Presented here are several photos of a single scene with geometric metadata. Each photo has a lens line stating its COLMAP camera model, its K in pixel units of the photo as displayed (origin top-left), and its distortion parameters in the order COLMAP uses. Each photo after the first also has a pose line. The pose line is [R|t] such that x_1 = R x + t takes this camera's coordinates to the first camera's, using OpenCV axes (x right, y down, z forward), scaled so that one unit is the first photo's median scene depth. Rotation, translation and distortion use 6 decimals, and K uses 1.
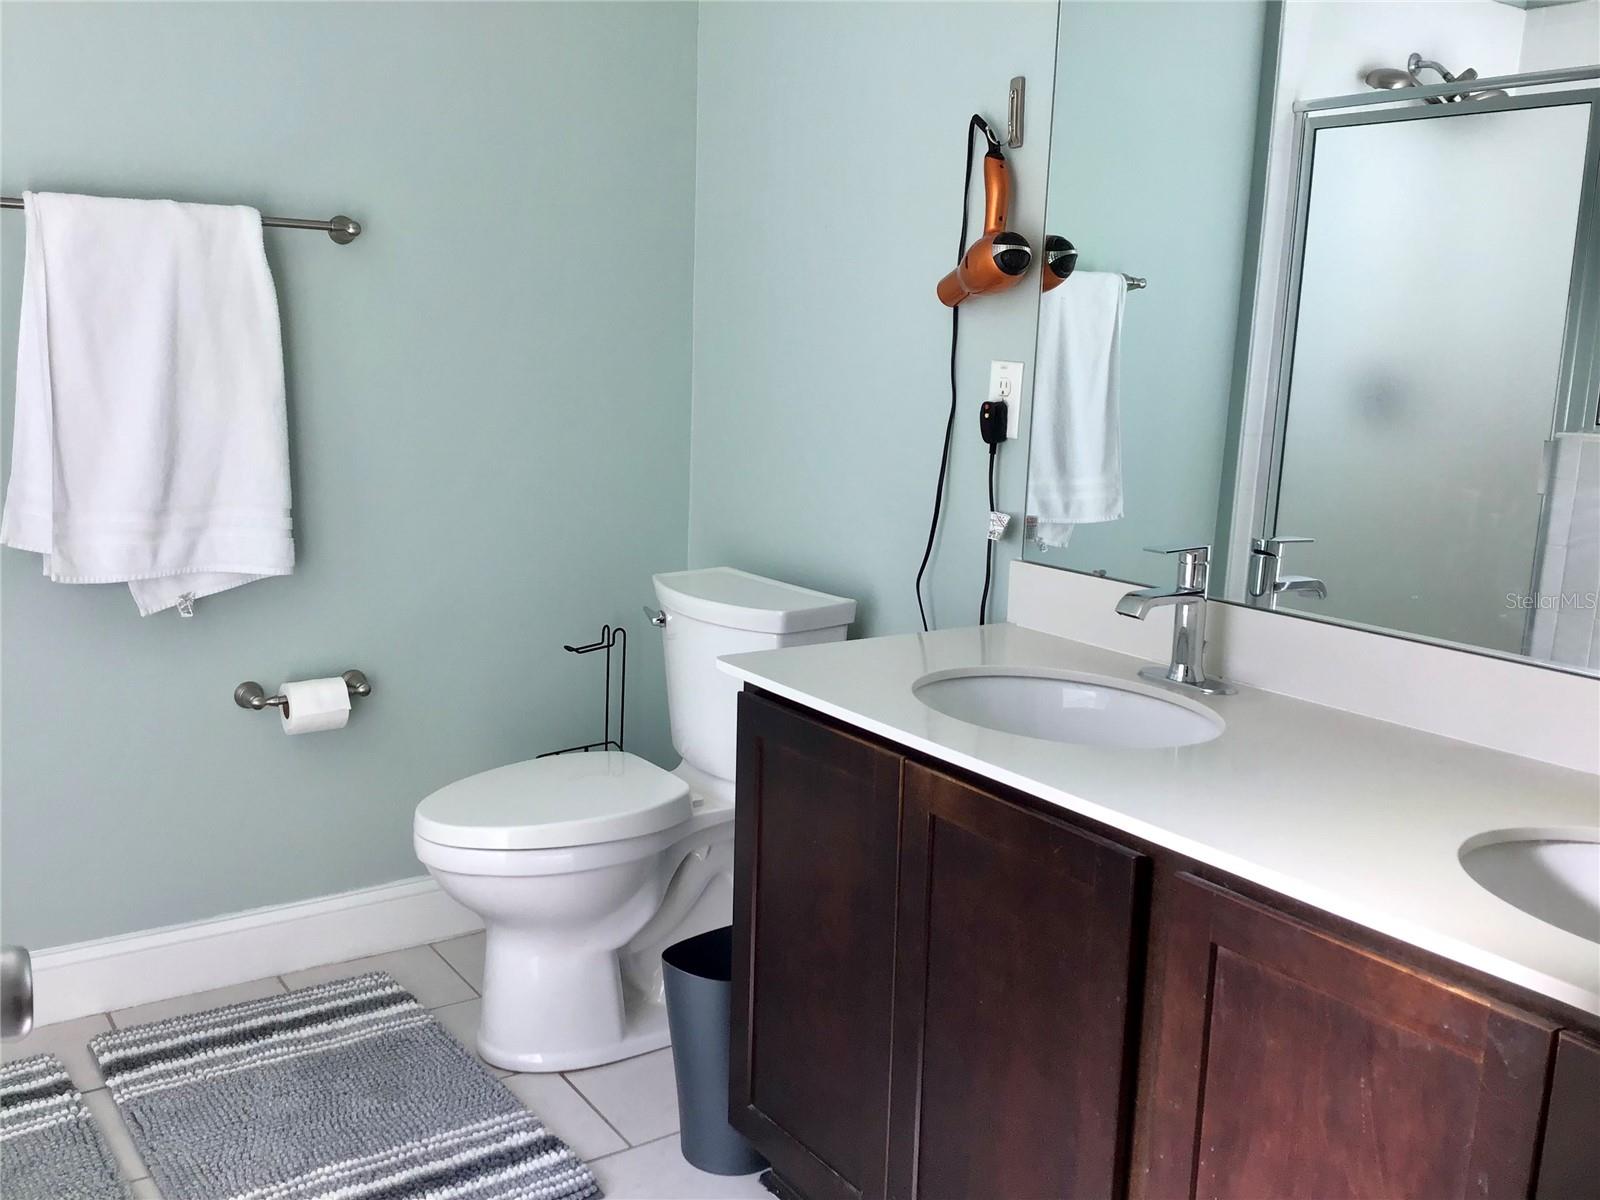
lens RADIAL K [[1444.1, 0, 803.7], [0, 1444.1, 595.6], [0, 0, 1]] dist [0.124108, -0.233414]
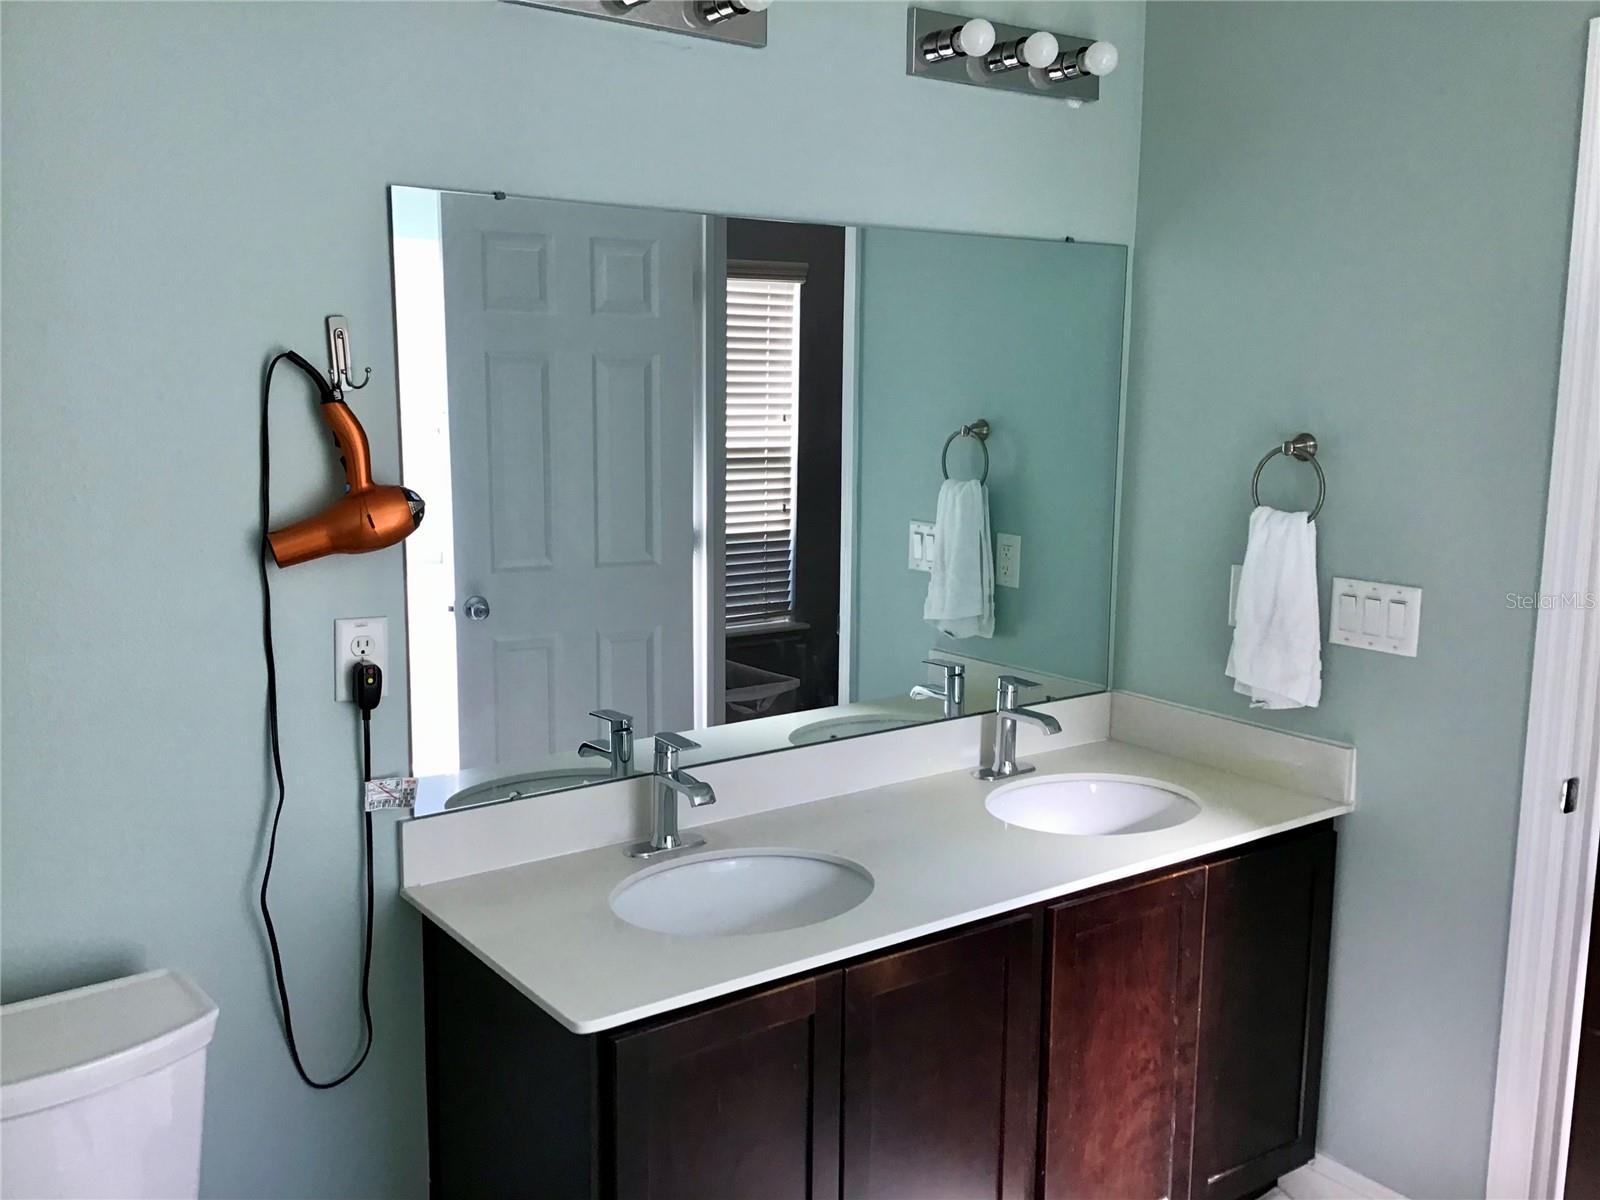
lens RADIAL K [[1444.1, 0, 803.7], [0, 1444.1, 595.6], [0, 0, 1]] dist [0.124108, -0.233414]
pose [[-0.027345, -0.185832, 0.982201, -0.762330], [0.170725, 0.967264, 0.187759, -0.300577], [-0.984939, 0.172820, 0.005277, 0.727124]]
